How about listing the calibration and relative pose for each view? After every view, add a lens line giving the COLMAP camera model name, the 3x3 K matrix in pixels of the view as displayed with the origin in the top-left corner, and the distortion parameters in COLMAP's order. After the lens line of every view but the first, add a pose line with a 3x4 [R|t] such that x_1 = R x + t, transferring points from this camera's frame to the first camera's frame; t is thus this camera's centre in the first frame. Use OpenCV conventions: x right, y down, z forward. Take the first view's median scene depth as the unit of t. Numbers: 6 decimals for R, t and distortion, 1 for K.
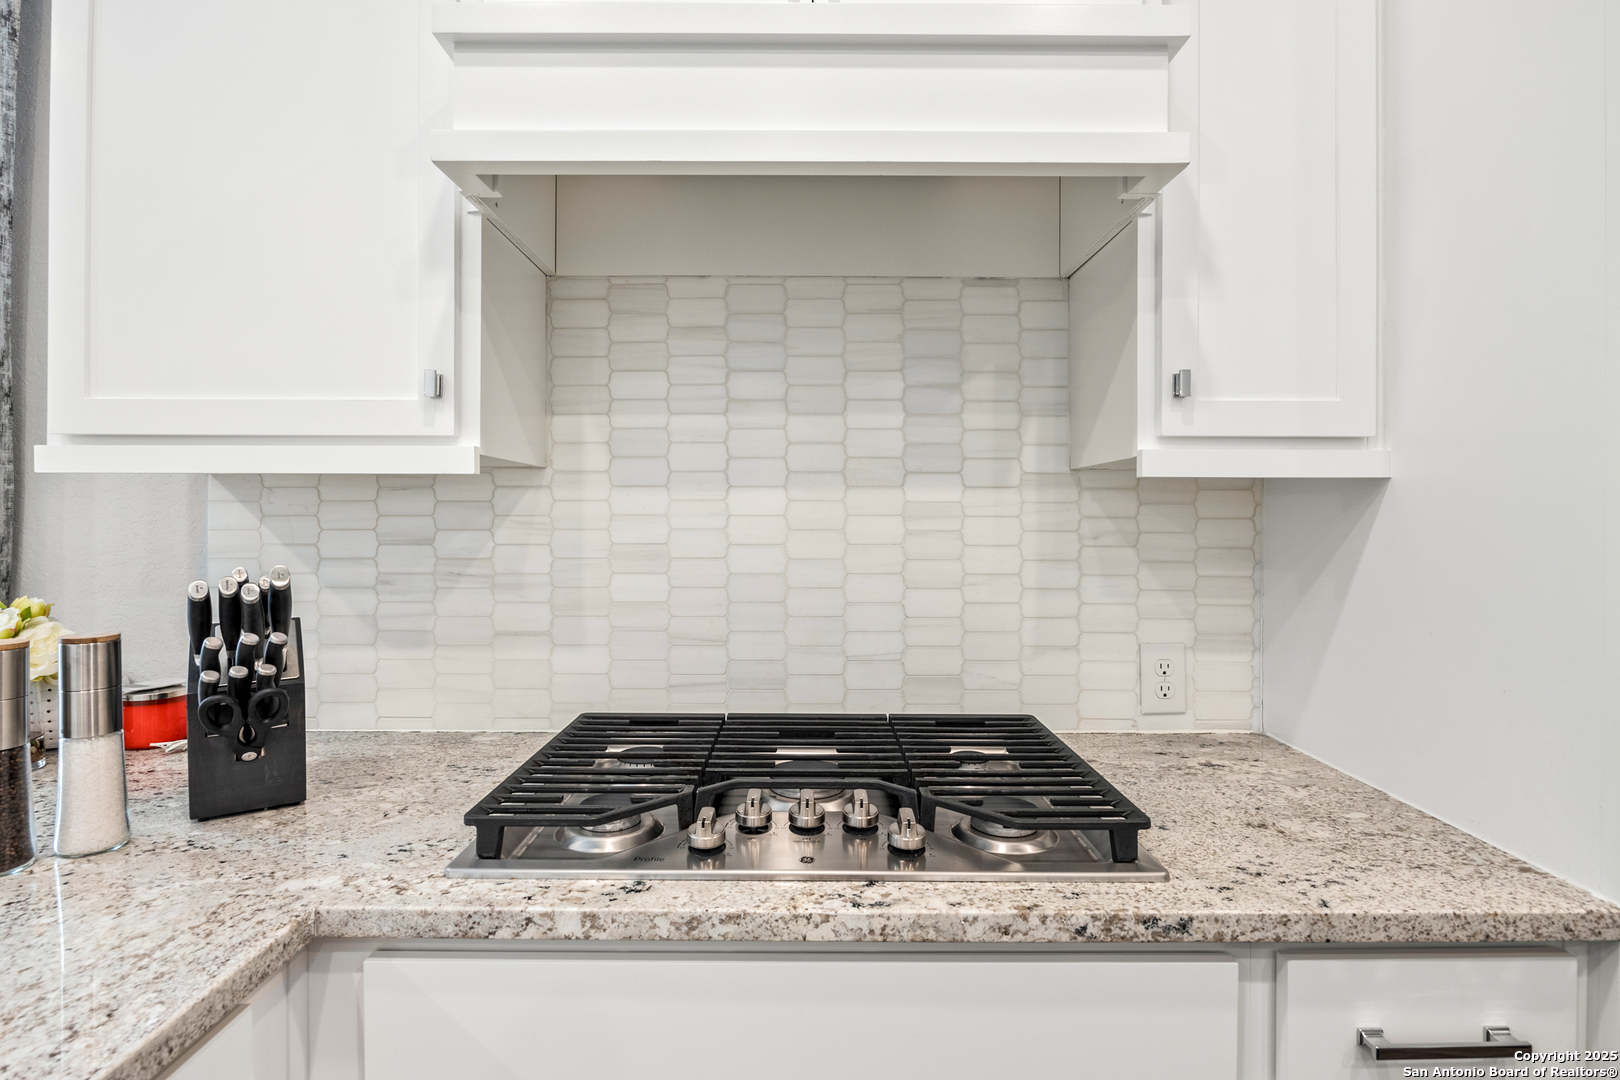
lens RADIAL K [[823.0, 0, 812.5], [0, 823.0, 531.9], [0, 0, 1]] dist [-0.001225, -0.000212]
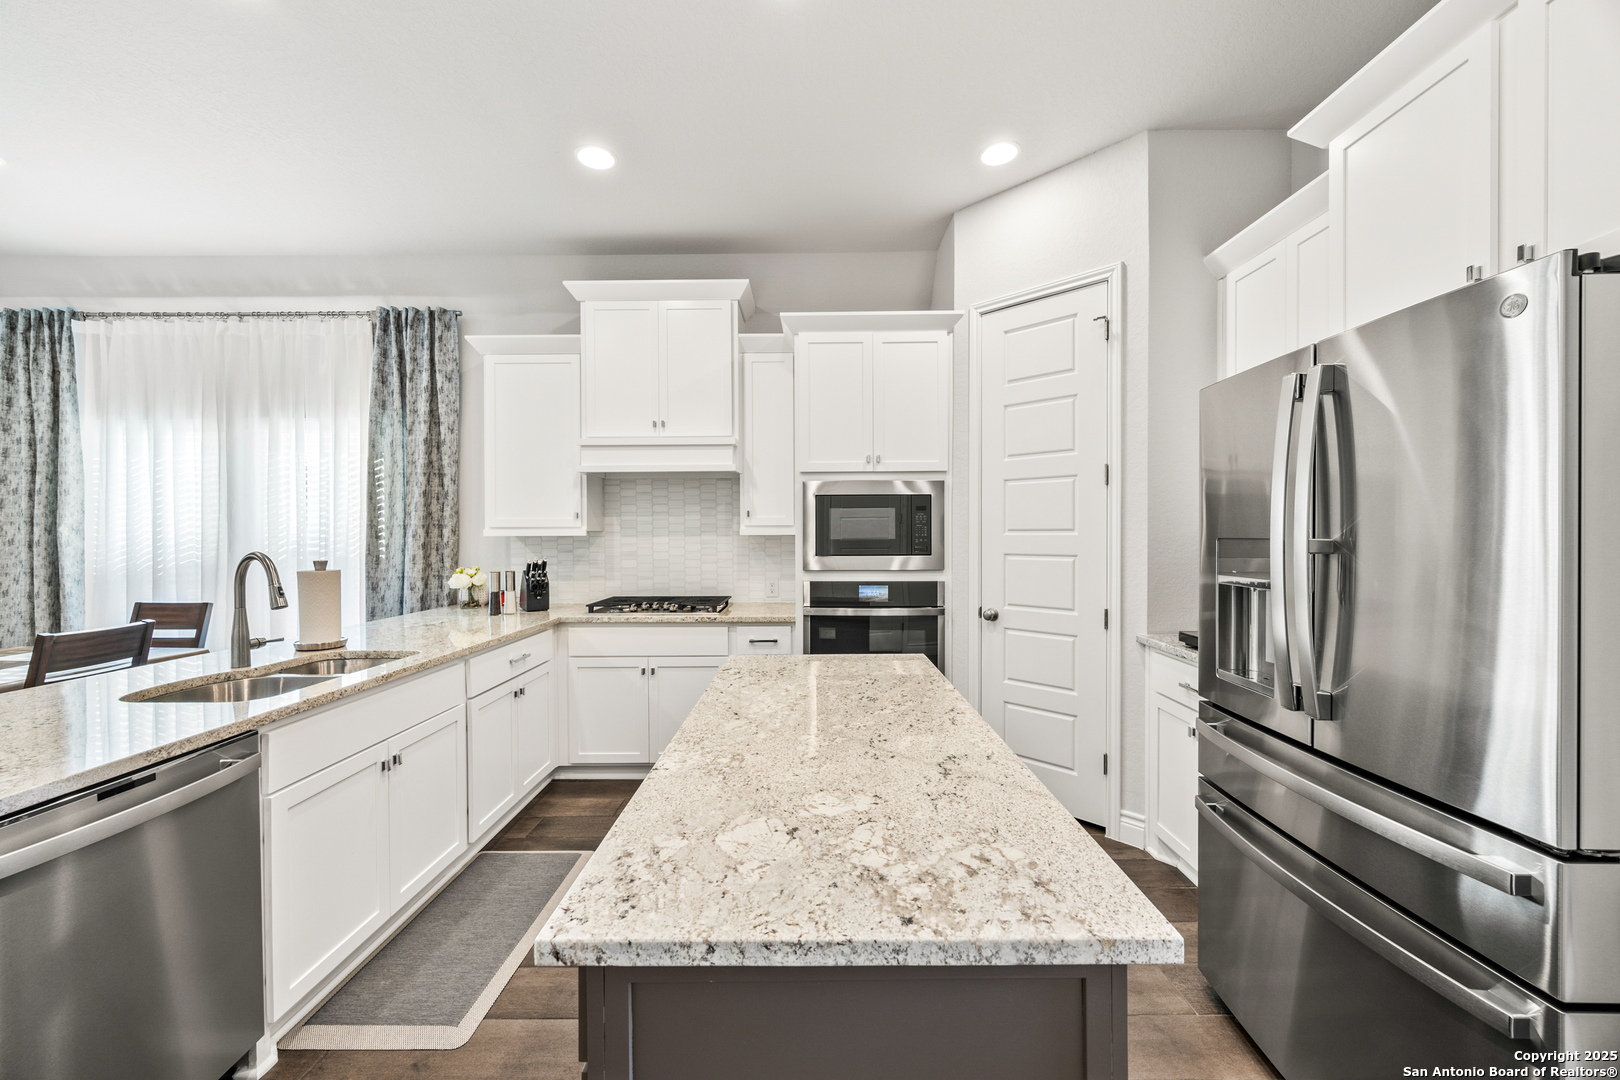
lens RADIAL K [[595.0, 0, 804.0], [0, 595.0, 546.1], [0, 0, 1]] dist [0.000135, 0.000066]
pose [[0.999916, -0.008149, -0.010061, 0.597507], [0.008204, 0.999952, 0.005437, -0.018560], [0.010016, -0.005519, 0.999935, -1.647471]]
